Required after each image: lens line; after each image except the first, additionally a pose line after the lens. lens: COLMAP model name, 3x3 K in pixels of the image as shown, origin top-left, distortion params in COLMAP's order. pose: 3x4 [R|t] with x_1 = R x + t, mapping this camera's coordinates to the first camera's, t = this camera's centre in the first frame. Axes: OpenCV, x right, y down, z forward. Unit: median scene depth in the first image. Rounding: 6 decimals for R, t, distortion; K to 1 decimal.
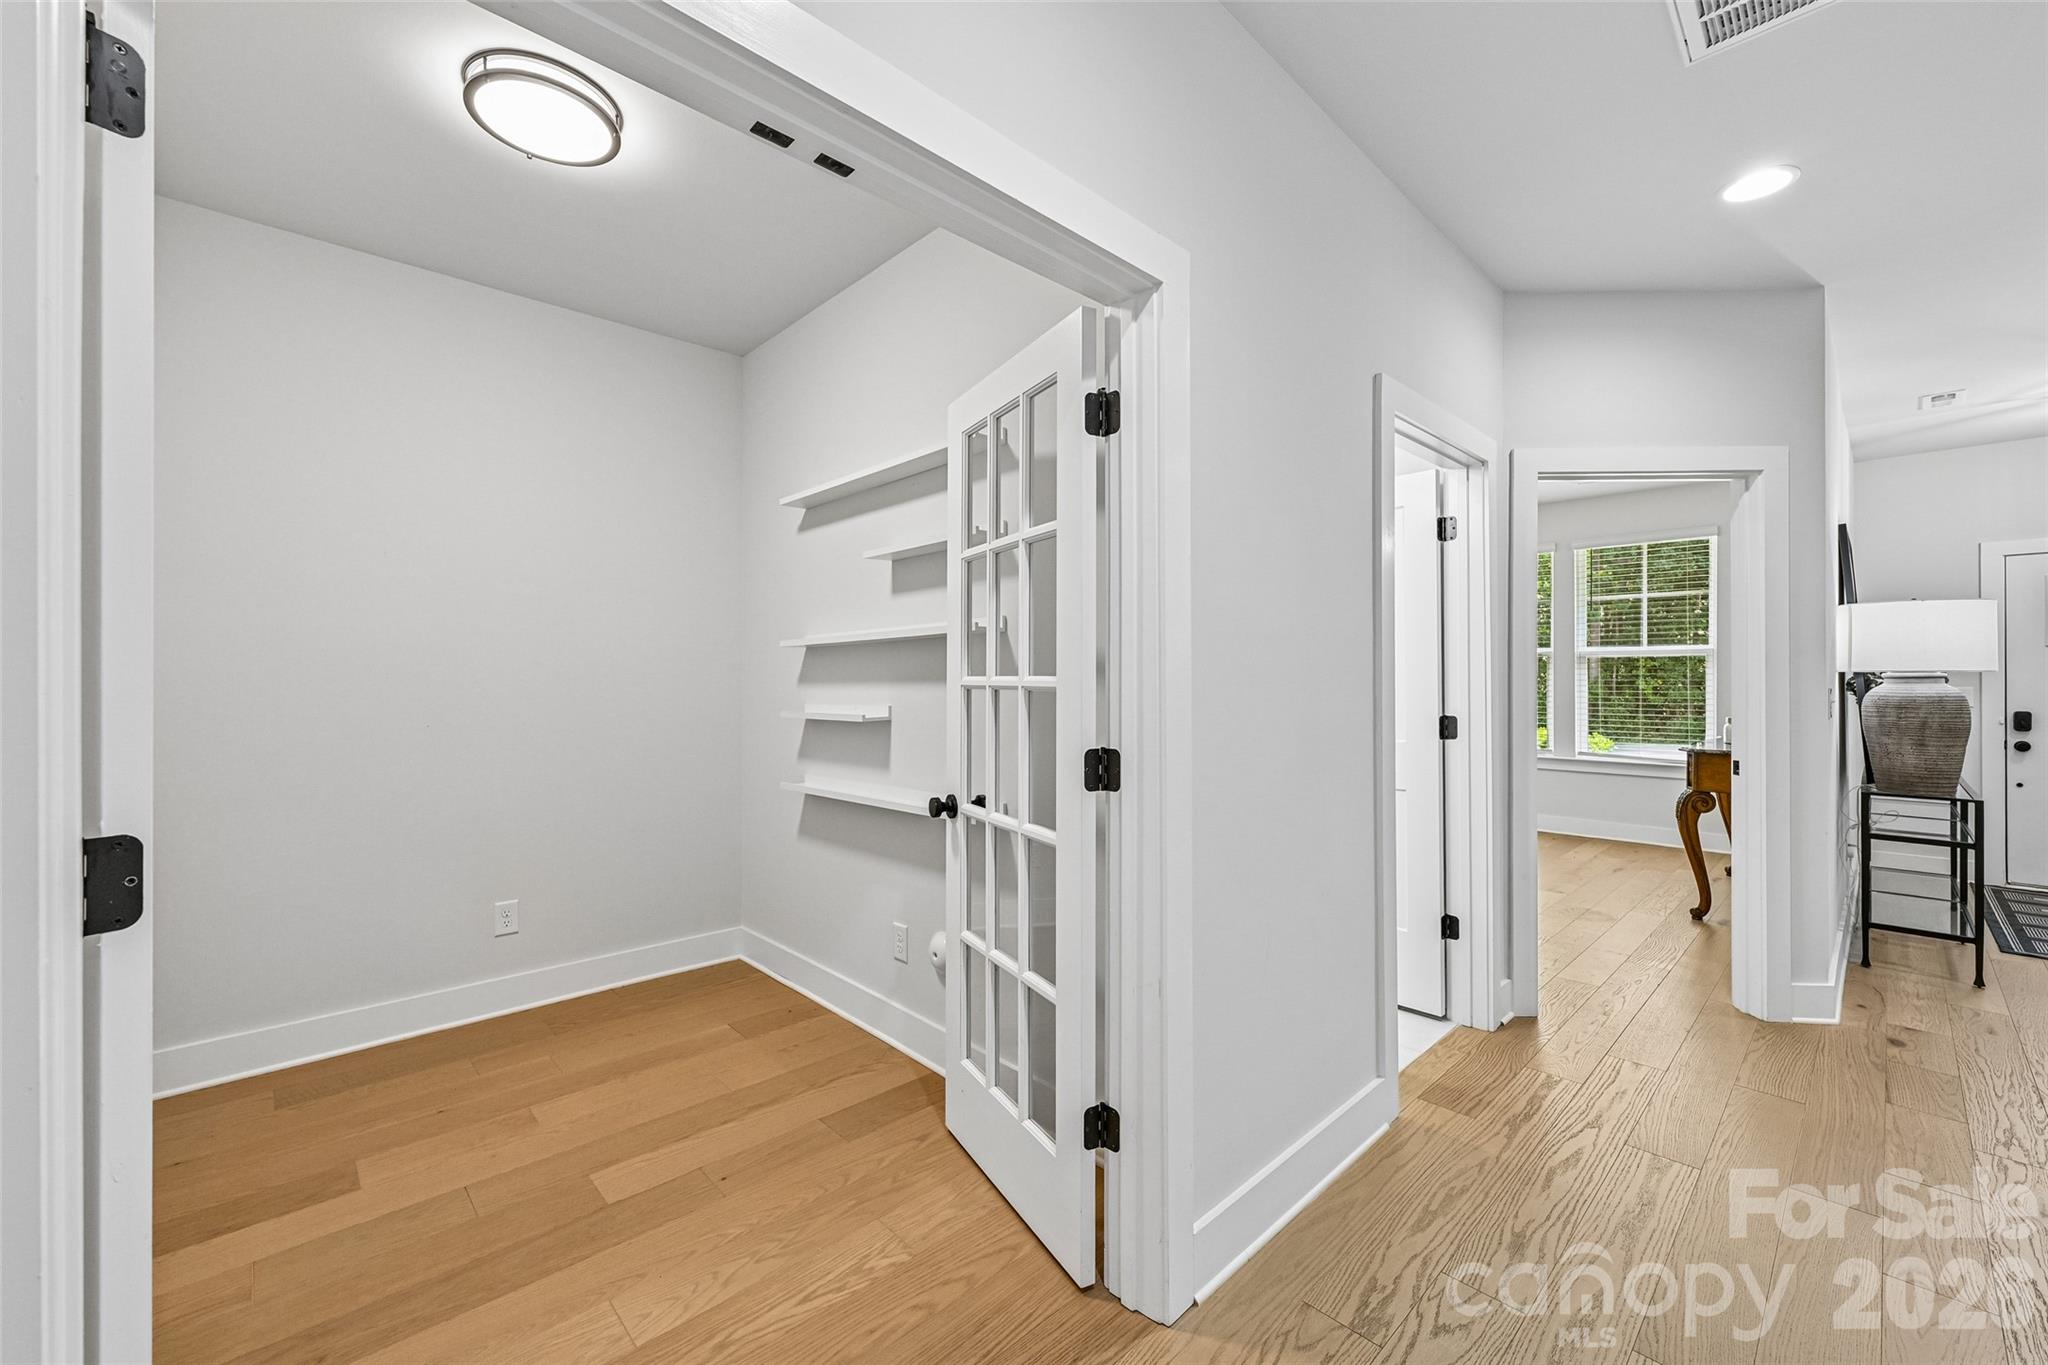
lens RADIAL K [[817.9, 0, 1016.8], [0, 817.9, 679.4], [0, 0, 1]] dist [0.001140, 0.000097]
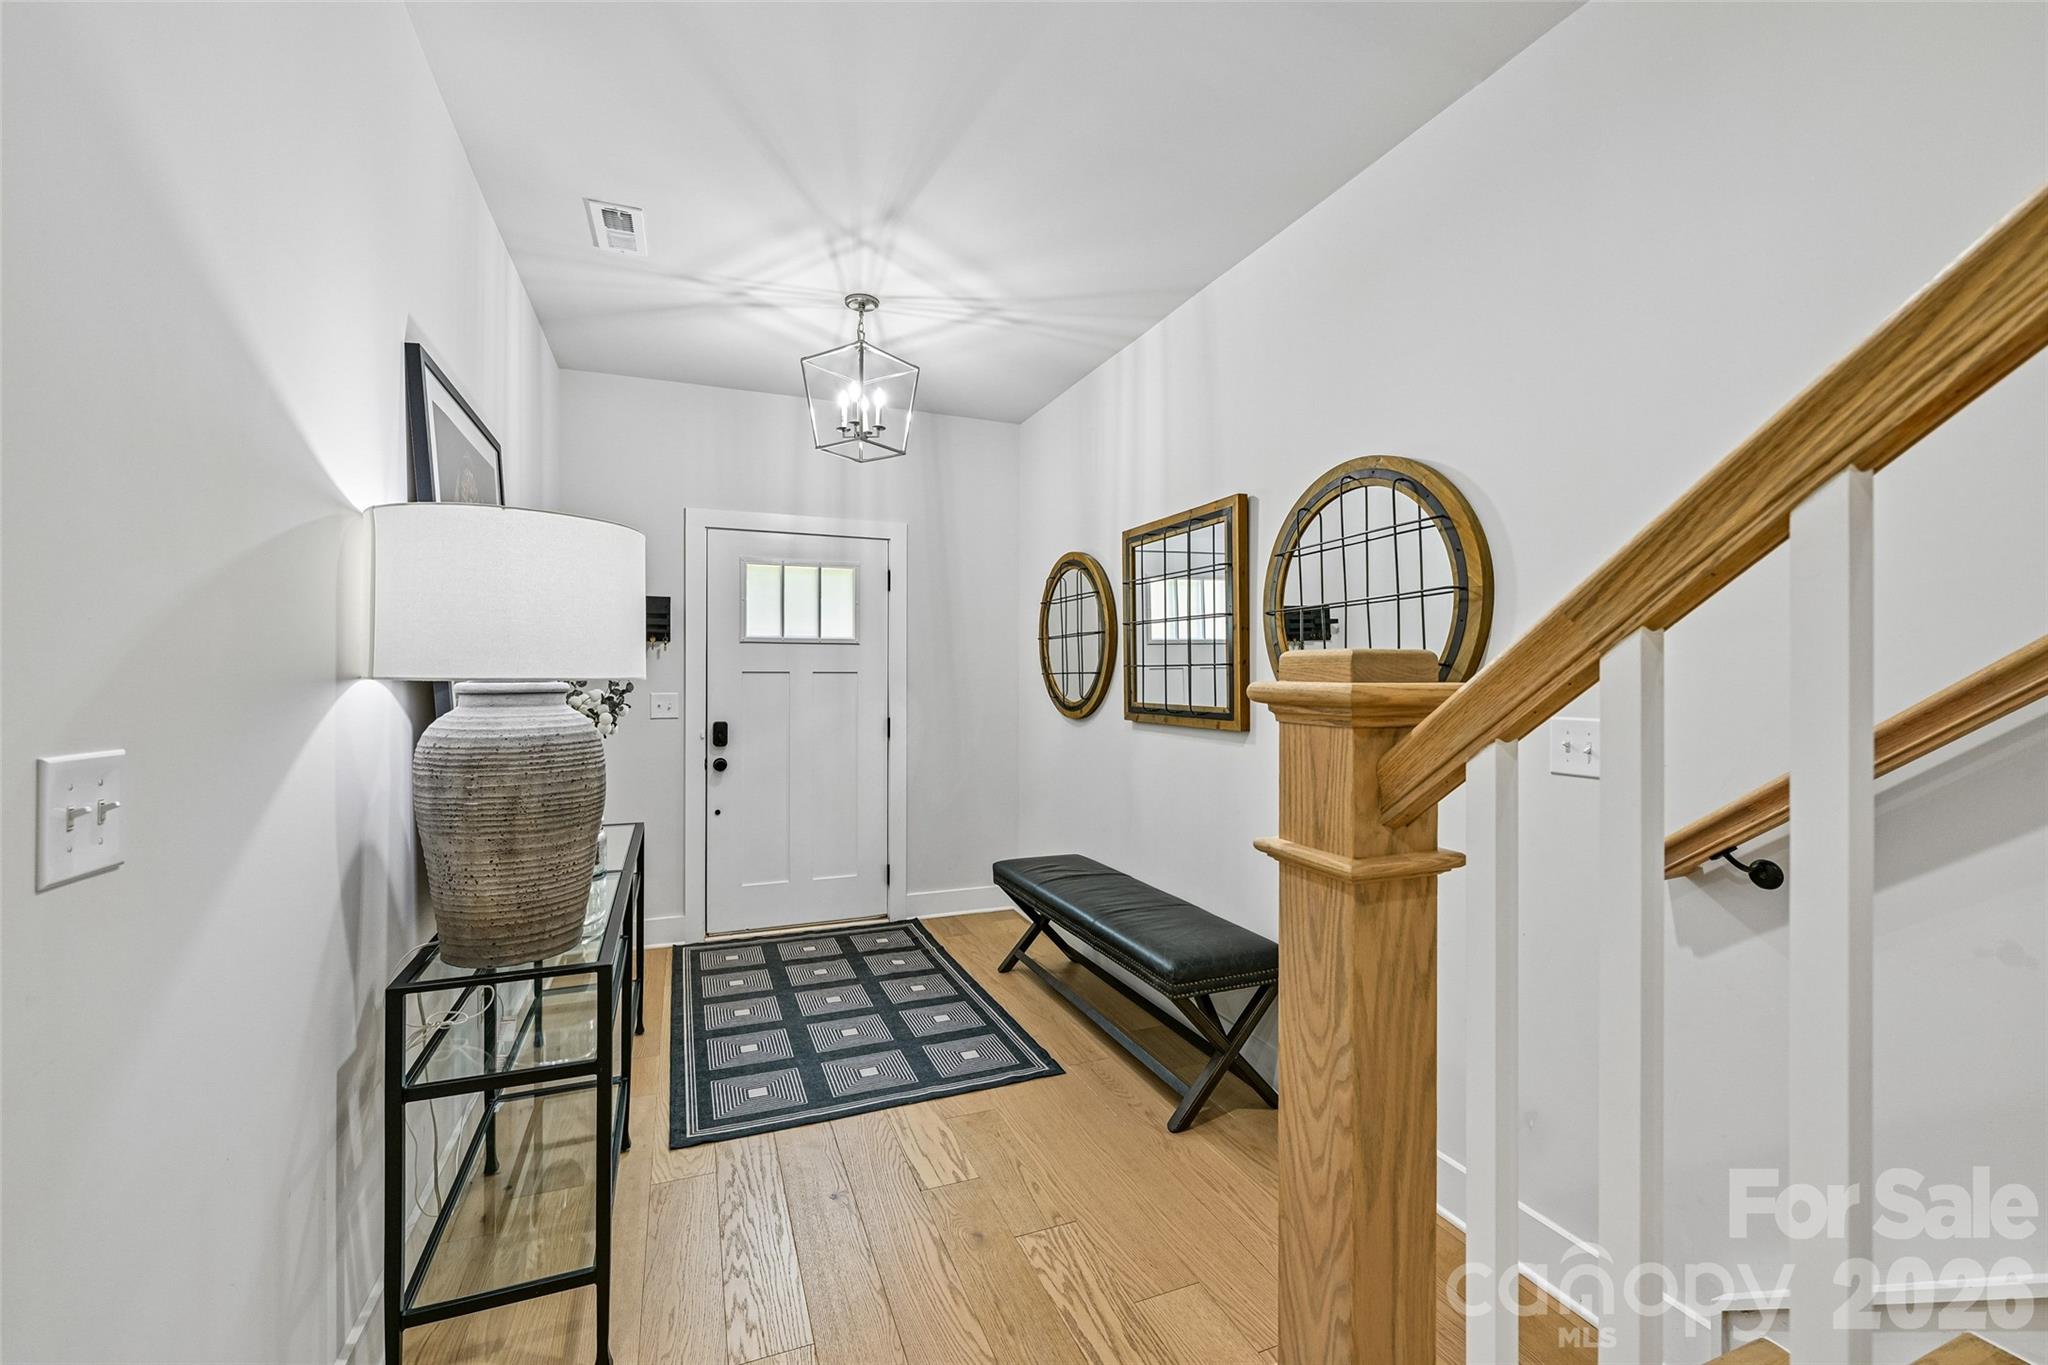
lens RADIAL K [[867.0, 0, 1026.3], [0, 867.0, 673.0], [0, 0, 1]] dist [-0.011767, 0.000863]
pose [[0.369175, 0.001157, 0.929359, 0.767091], [-0.004425, 0.999990, 0.000513, -0.014800], [-0.929349, -0.004301, 0.369177, 0.569214]]
